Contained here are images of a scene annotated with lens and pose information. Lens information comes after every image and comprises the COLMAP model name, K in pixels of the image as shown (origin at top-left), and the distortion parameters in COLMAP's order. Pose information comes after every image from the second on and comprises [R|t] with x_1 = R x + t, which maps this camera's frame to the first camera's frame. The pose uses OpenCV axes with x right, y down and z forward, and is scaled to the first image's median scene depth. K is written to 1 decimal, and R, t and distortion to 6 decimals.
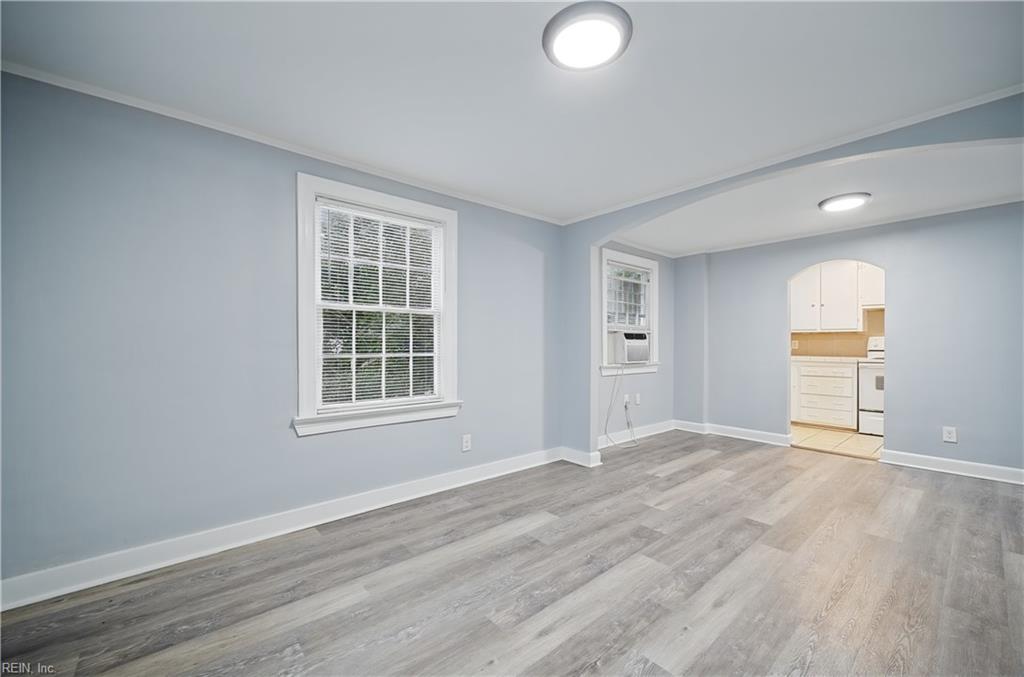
lens RADIAL K [[407.0, 0, 493.5], [0, 407.0, 340.8], [0, 0, 1]] dist [-0.019087, 0.000682]
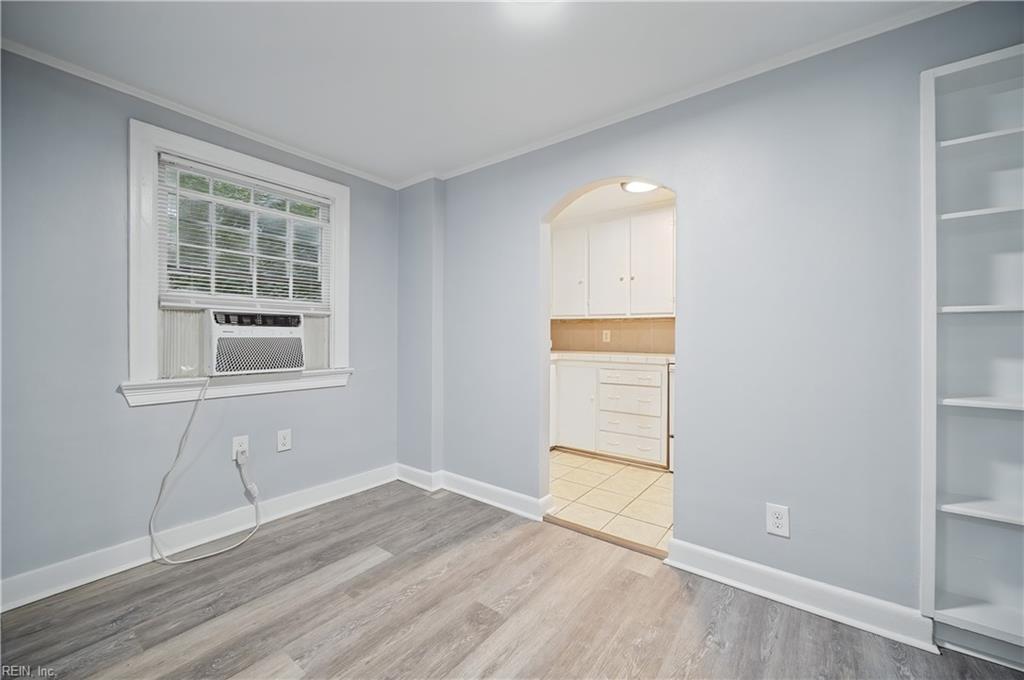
lens RADIAL K [[407.6, 0, 508.5], [0, 407.6, 330.2], [0, 0, 1]] dist [-0.002438, 0.000150]
pose [[0.972277, 0.002391, 0.233820, 0.490858], [-0.000589, 0.999970, -0.007775, 0.005297], [-0.233831, 0.007422, 0.972249, 0.407159]]
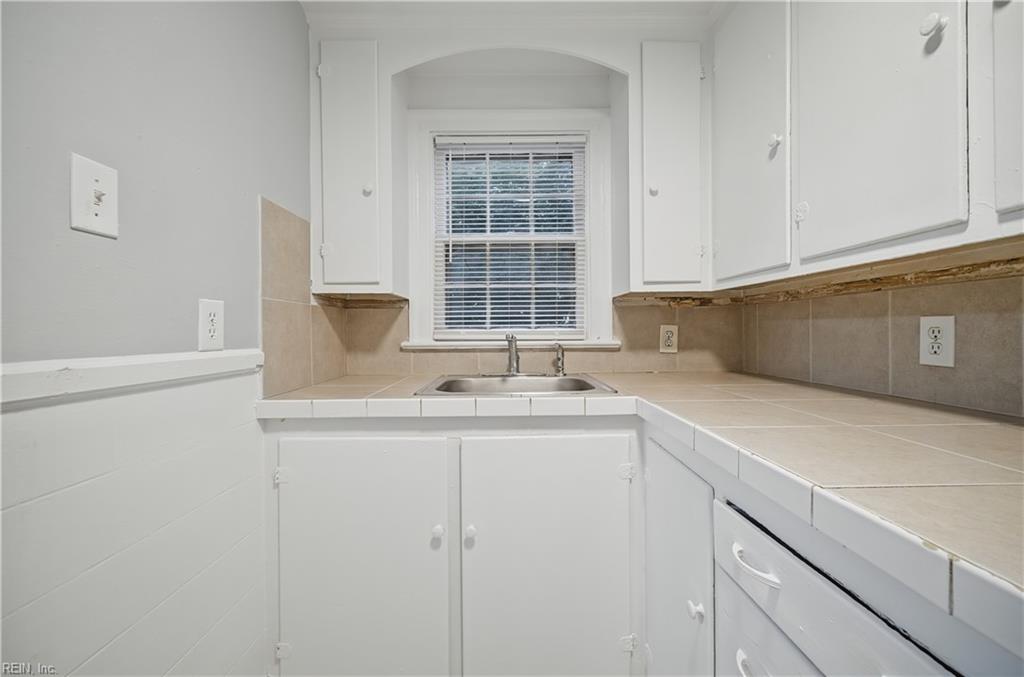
lens RADIAL K [[407.6, 0, 508.5], [0, 407.6, 328.7], [0, 0, 1]] dist [-0.002438, 0.000150]
pose [[0.783536, -0.011638, -0.621237, 0.849755], [0.008696, 0.999932, -0.007763, 0.004584], [0.621285, 0.000681, 0.783584, 0.898935]]
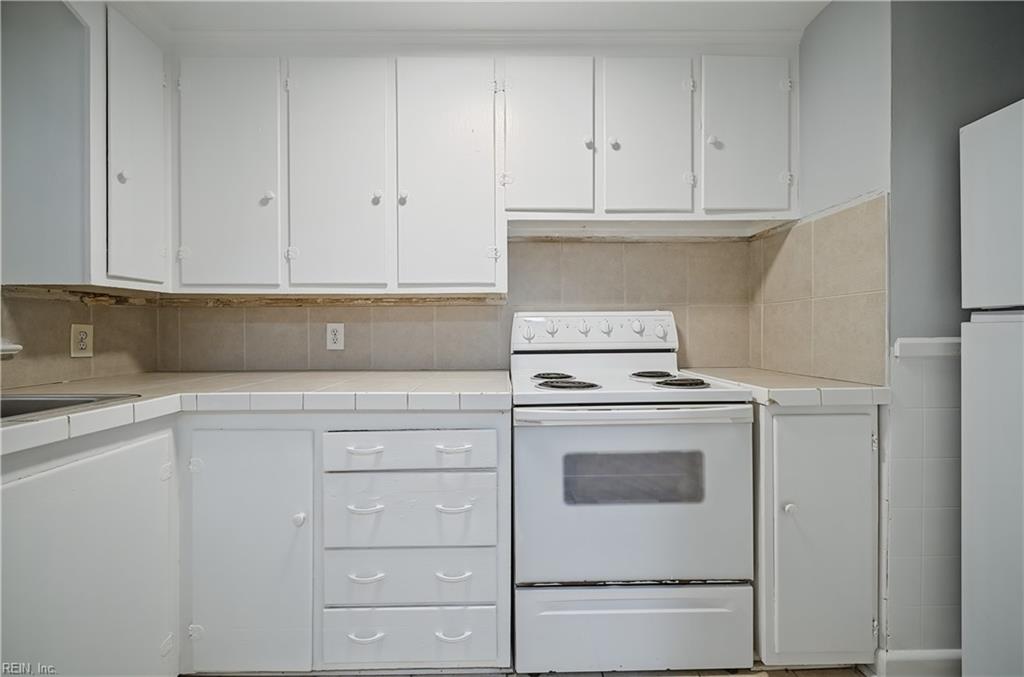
lens RADIAL K [[407.6, 0, 508.5], [0, 407.6, 328.7], [0, 0, 1]] dist [-0.002438, 0.000150]
pose [[0.617865, -0.001476, 0.786283, 0.689873], [0.005715, 0.999980, -0.002614, 0.005677], [-0.786263, 0.006108, 0.617861, 0.825240]]
